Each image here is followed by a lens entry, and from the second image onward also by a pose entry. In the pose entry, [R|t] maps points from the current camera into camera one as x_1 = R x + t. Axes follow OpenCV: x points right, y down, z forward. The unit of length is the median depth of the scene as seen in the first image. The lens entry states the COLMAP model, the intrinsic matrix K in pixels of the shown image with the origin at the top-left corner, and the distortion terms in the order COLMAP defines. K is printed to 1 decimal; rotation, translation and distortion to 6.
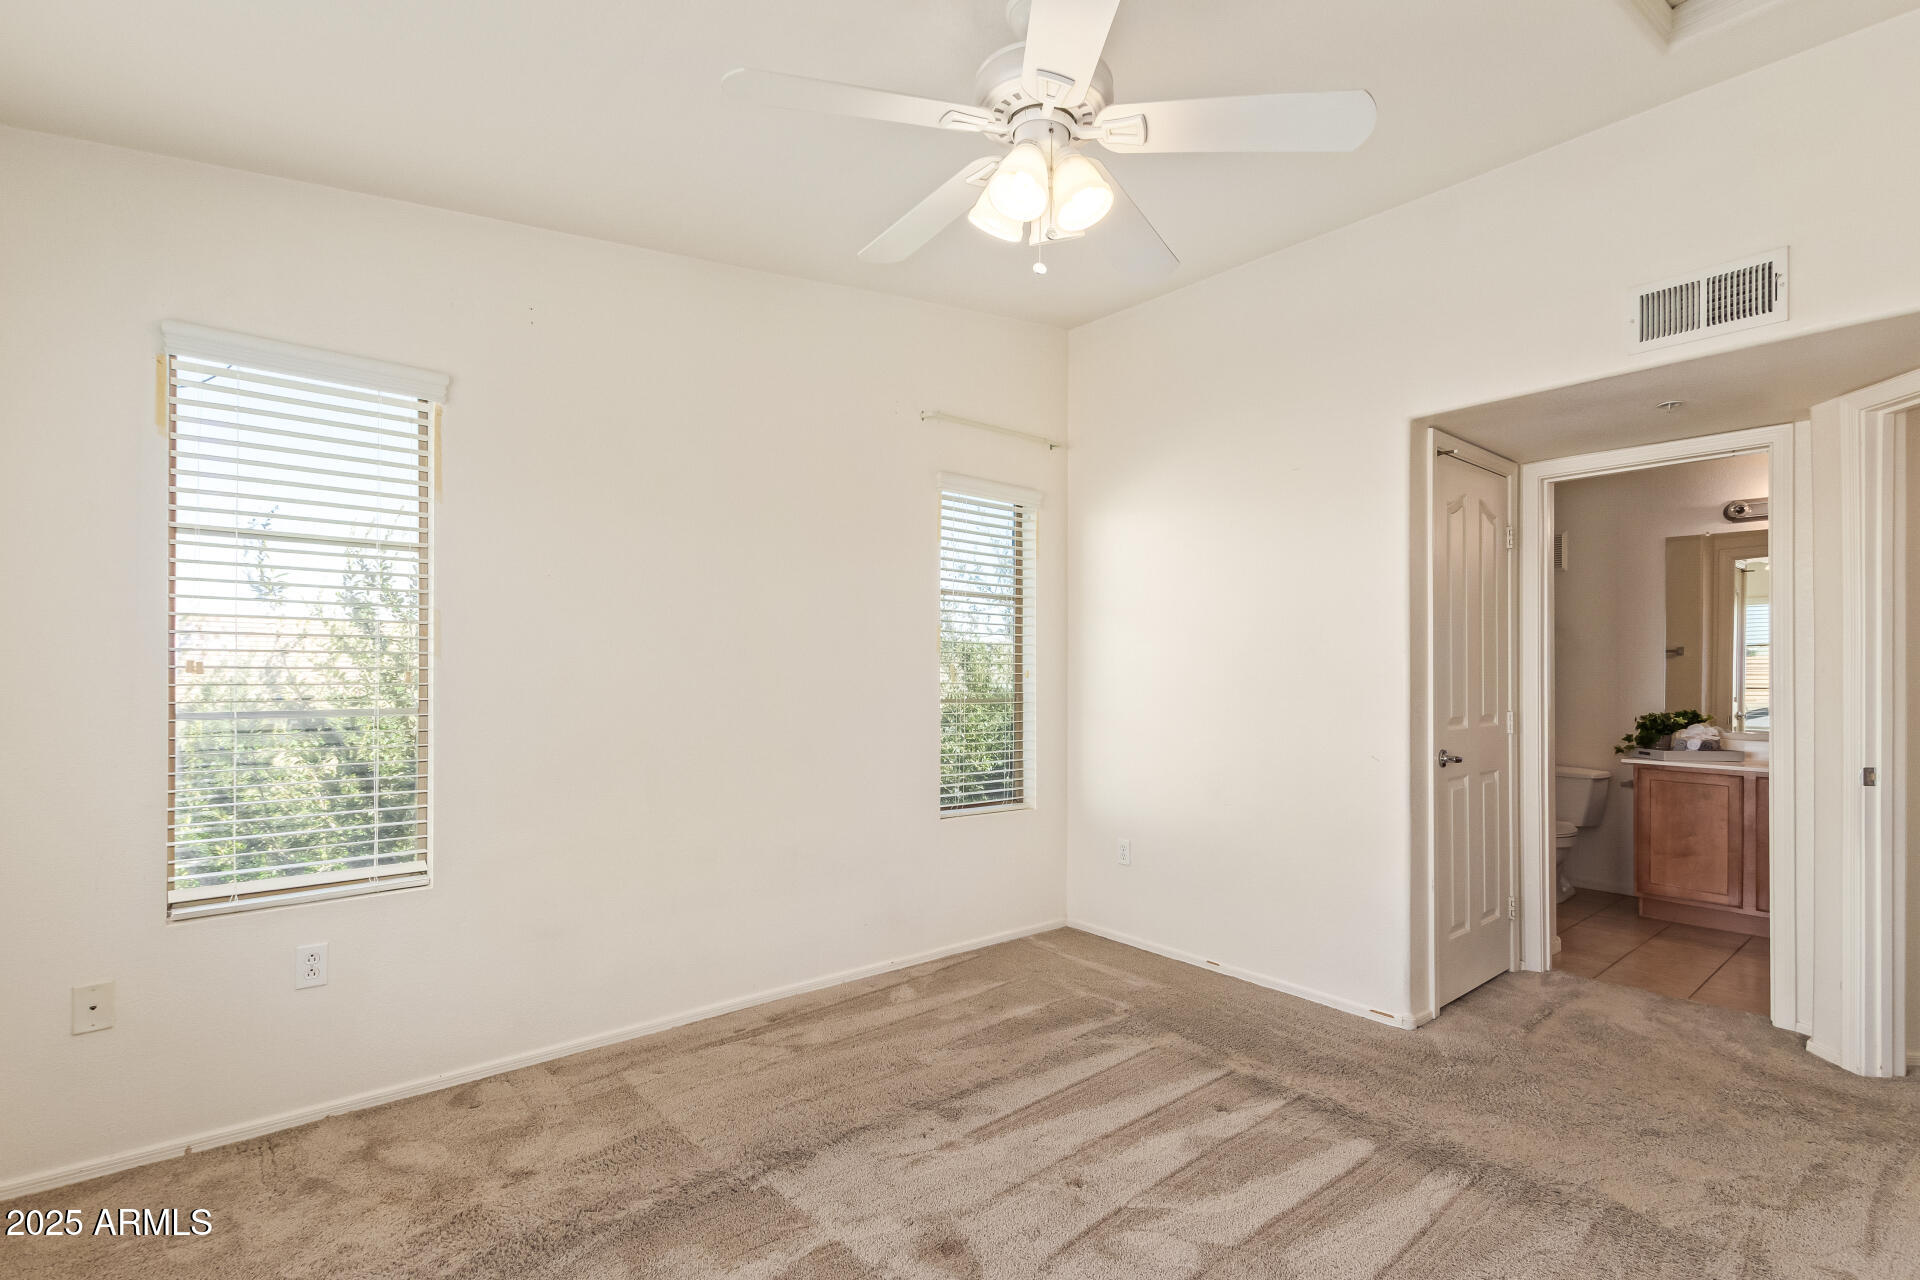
lens RADIAL K [[895.9, 0, 956.3], [0, 895.9, 652.7], [0, 0, 1]] dist [-0.001135, 0.000273]
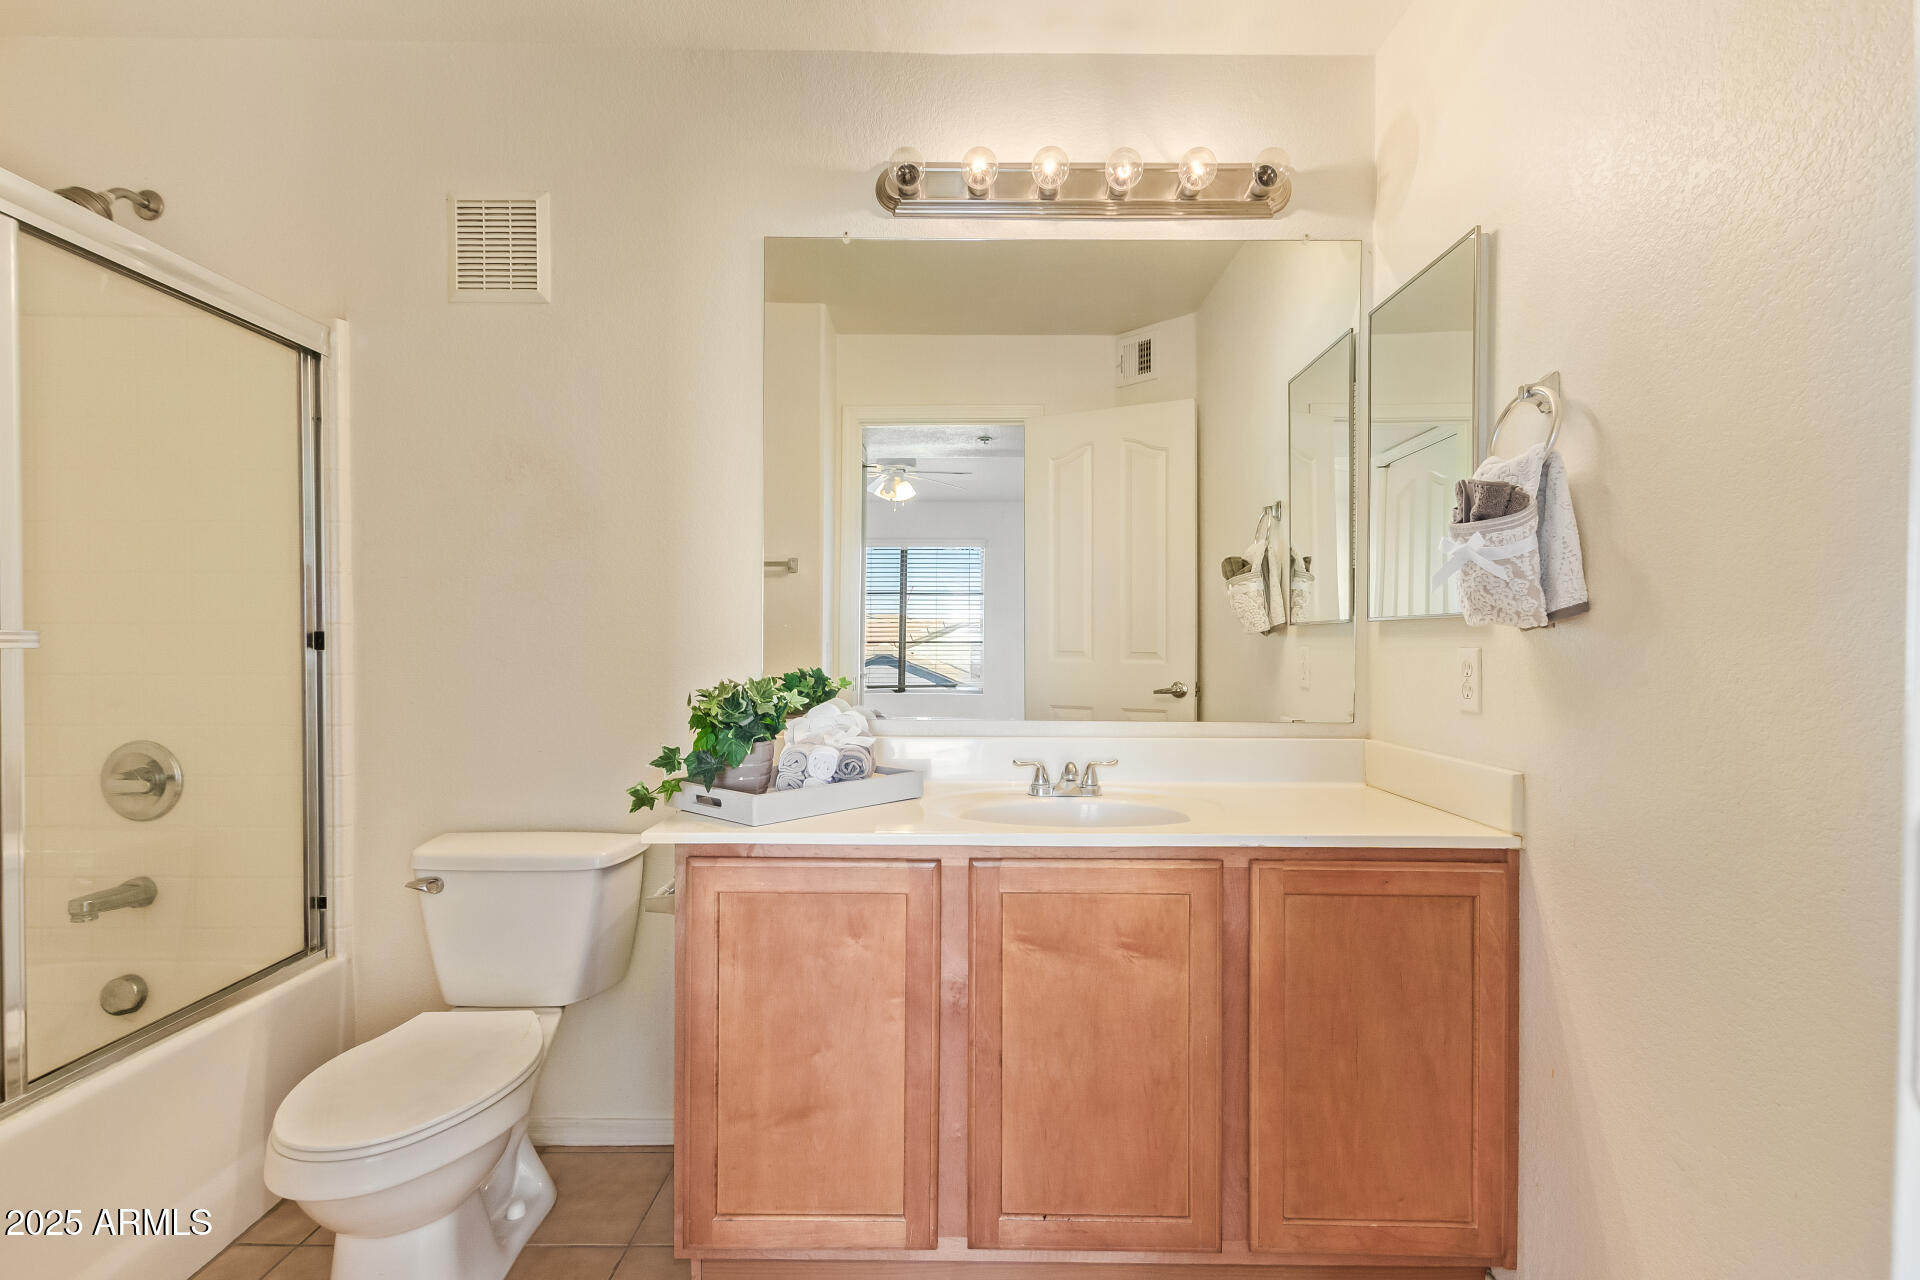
lens RADIAL K [[895.9, 0, 956.3], [0, 895.9, 646.8], [0, 0, 1]] dist [-0.001135, 0.000273]
pose [[0.645449, -0.005508, 0.763783, 0.572791], [-0.006020, 0.999906, 0.012298, 0.049686], [-0.763779, -0.012536, 0.645356, 0.712688]]
